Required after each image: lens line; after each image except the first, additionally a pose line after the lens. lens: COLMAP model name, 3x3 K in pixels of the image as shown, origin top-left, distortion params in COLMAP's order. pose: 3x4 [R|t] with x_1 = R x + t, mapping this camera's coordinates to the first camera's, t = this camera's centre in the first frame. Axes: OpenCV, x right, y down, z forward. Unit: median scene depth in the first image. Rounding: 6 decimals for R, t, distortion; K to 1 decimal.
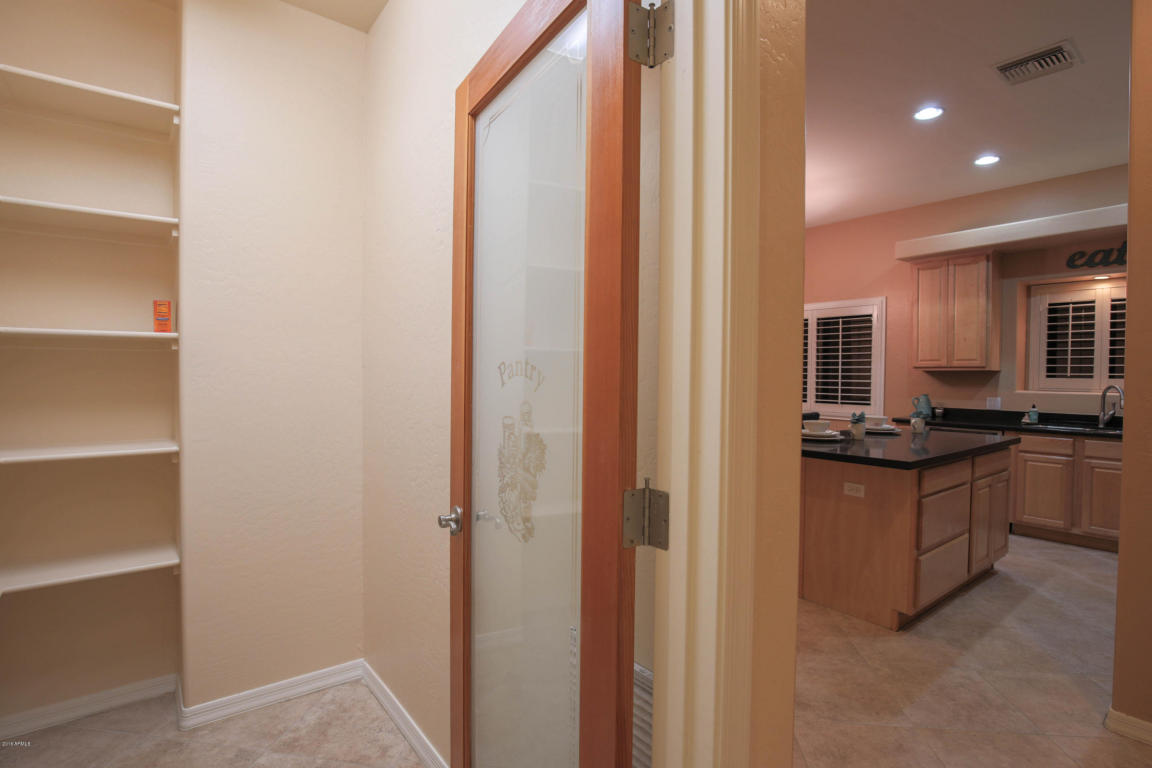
lens RADIAL K [[560.1, 0, 580.3], [0, 560.1, 385.0], [0, 0, 1]] dist [-0.033309, 0.001979]
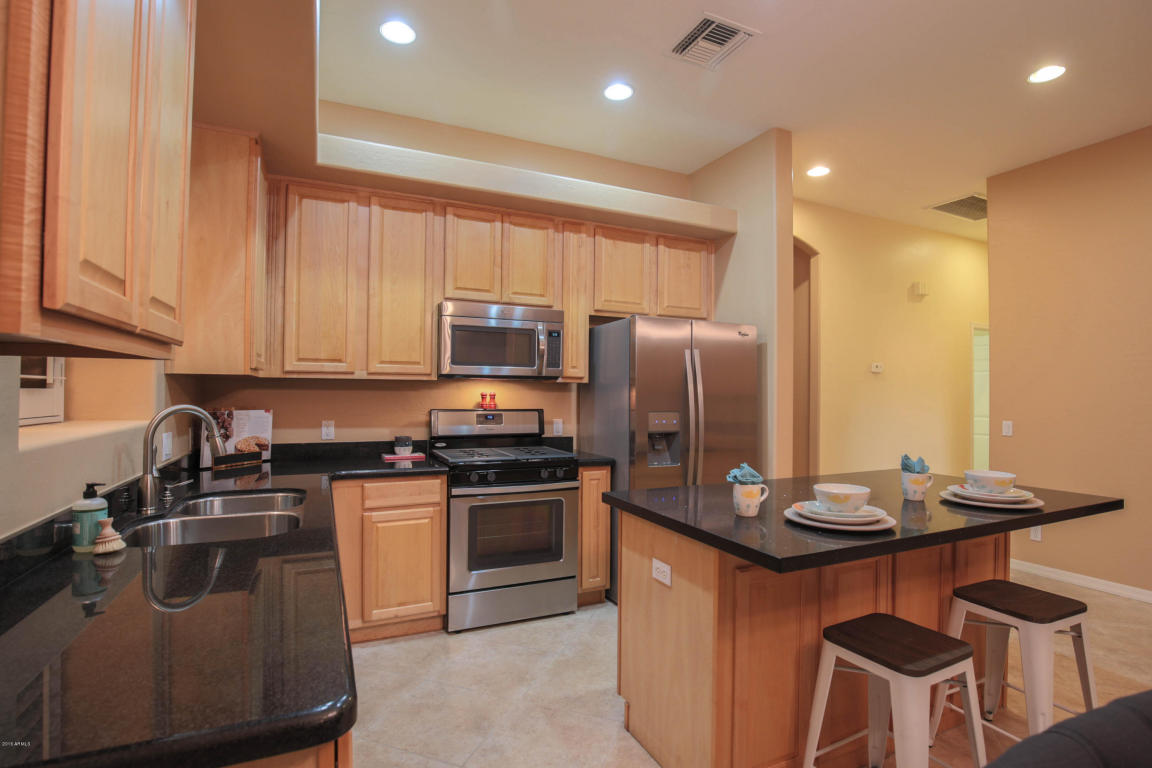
lens RADIAL K [[560.1, 0, 580.3], [0, 560.1, 385.0], [0, 0, 1]] dist [-0.033309, 0.001979]
pose [[-0.973941, -0.014673, 0.226326, 0.527047], [-0.013012, 0.999876, 0.008832, -0.020769], [-0.226428, 0.005657, -0.974012, 1.222411]]
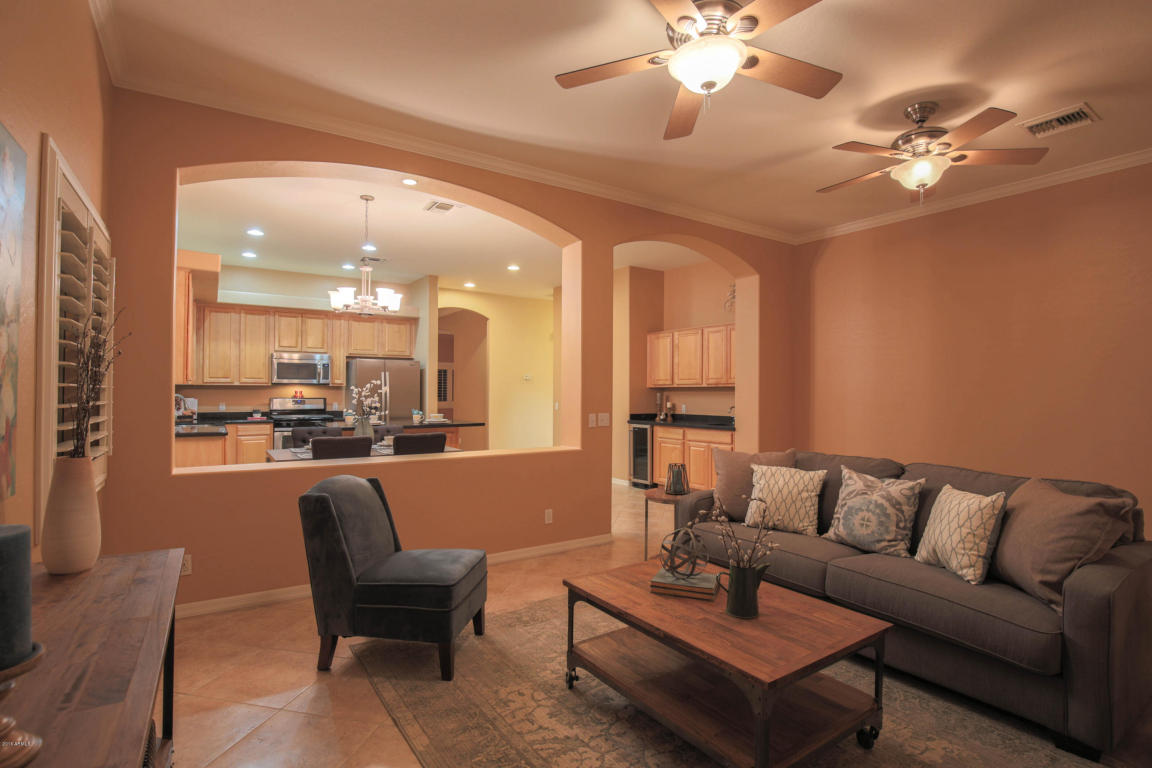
lens RADIAL K [[560.1, 0, 580.3], [0, 560.1, 385.0], [0, 0, 1]] dist [-0.033309, 0.001979]
pose [[-0.996960, -0.012499, 0.076911, -0.169939], [-0.011842, 0.999889, 0.008987, -0.044754], [-0.077014, 0.008049, -0.996997, 2.138208]]
